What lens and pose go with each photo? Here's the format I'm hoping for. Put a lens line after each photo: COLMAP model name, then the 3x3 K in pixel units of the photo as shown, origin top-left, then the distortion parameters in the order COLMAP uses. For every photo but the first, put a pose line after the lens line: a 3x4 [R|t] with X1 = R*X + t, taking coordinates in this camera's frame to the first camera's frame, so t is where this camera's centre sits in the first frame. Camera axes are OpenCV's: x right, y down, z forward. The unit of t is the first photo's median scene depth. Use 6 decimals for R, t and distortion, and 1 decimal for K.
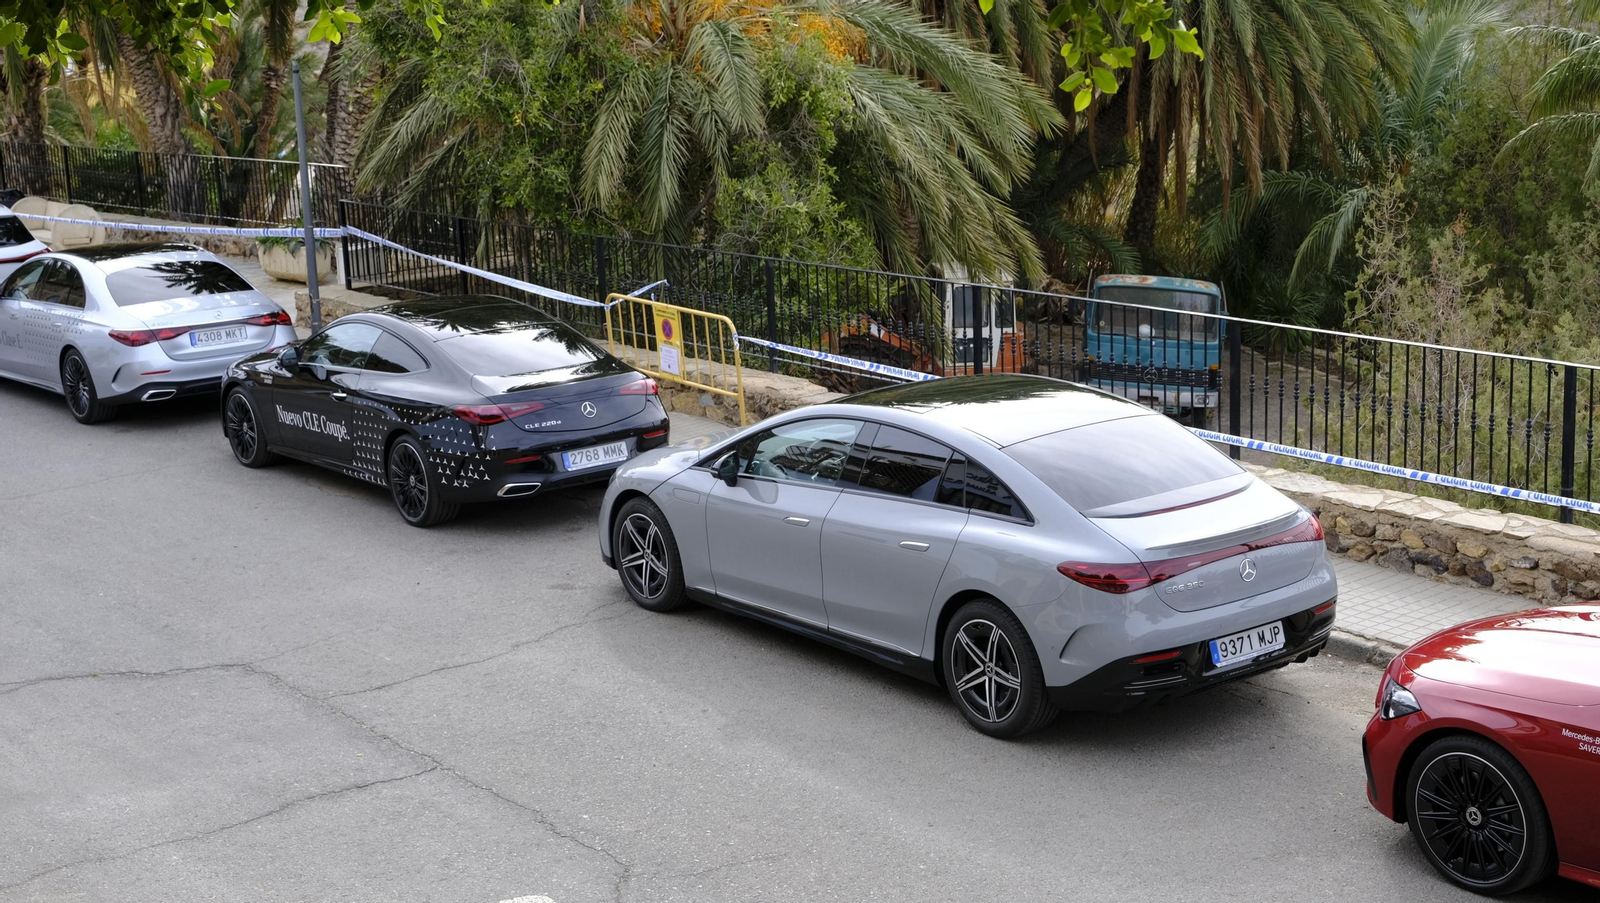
lens RADIAL K [[2309.2, 0, 800.0], [0, 2309.2, 451.5], [0, 0, 1]] dist [0.020385, 0.077300]
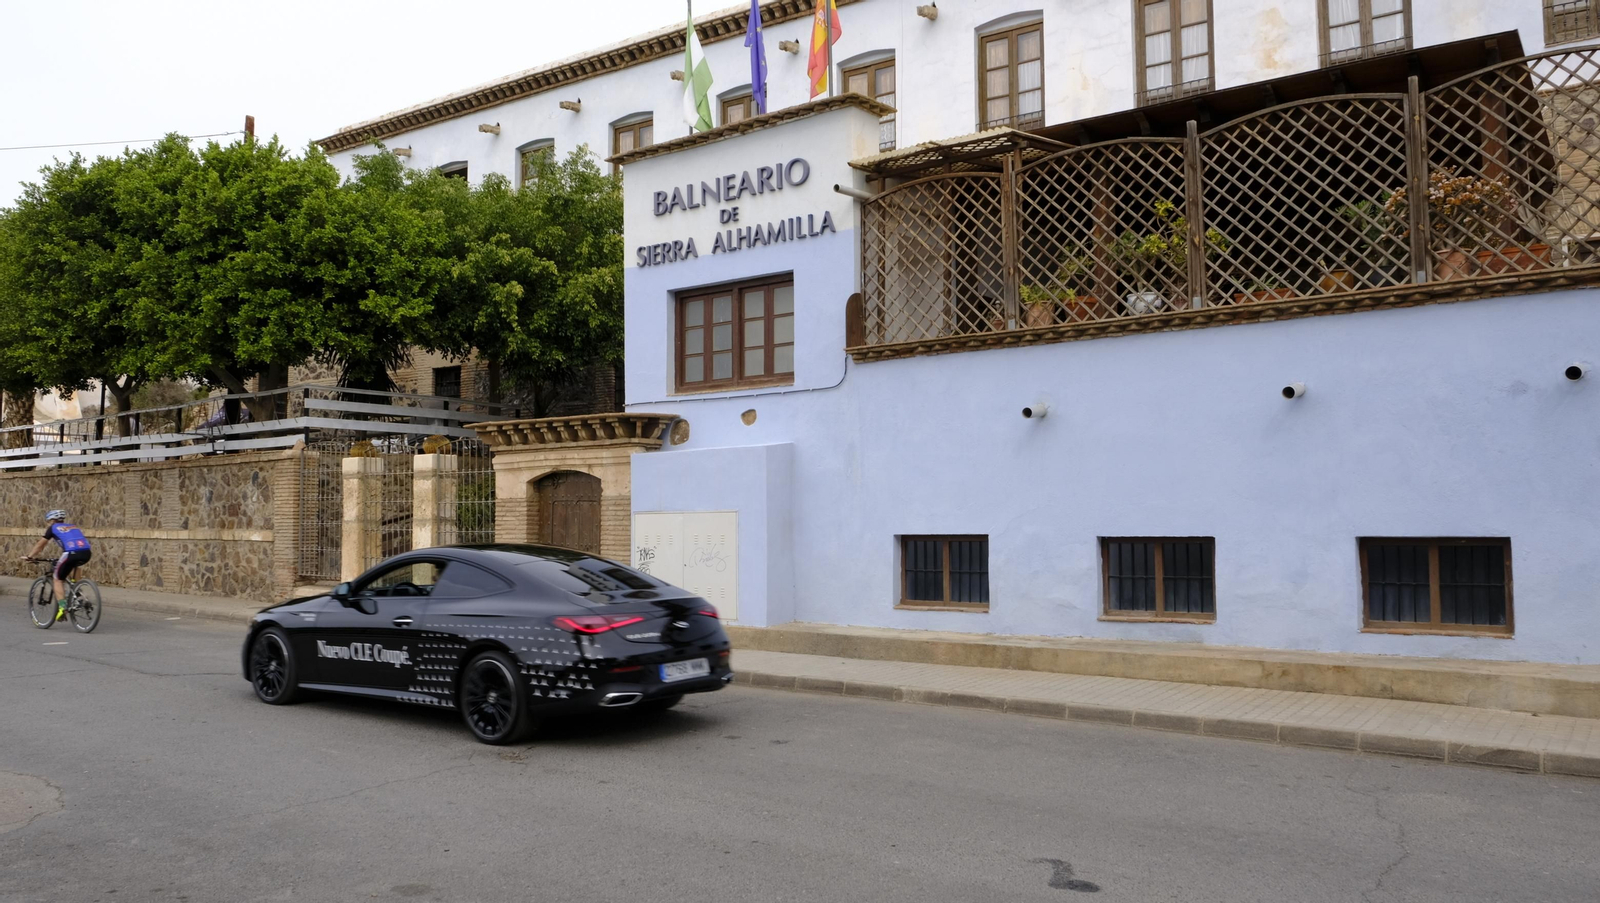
lens RADIAL K [[1085.9, 0, 803.6], [0, 1085.9, 464.3], [0, 0, 1]] dist [-0.004581, -0.000768]
pose [[0.946318, 0.065006, 0.316633, -0.181470], [0.023884, 0.962829, -0.269054, 0.042072], [-0.322354, 0.262173, 0.909590, 0.460705]]
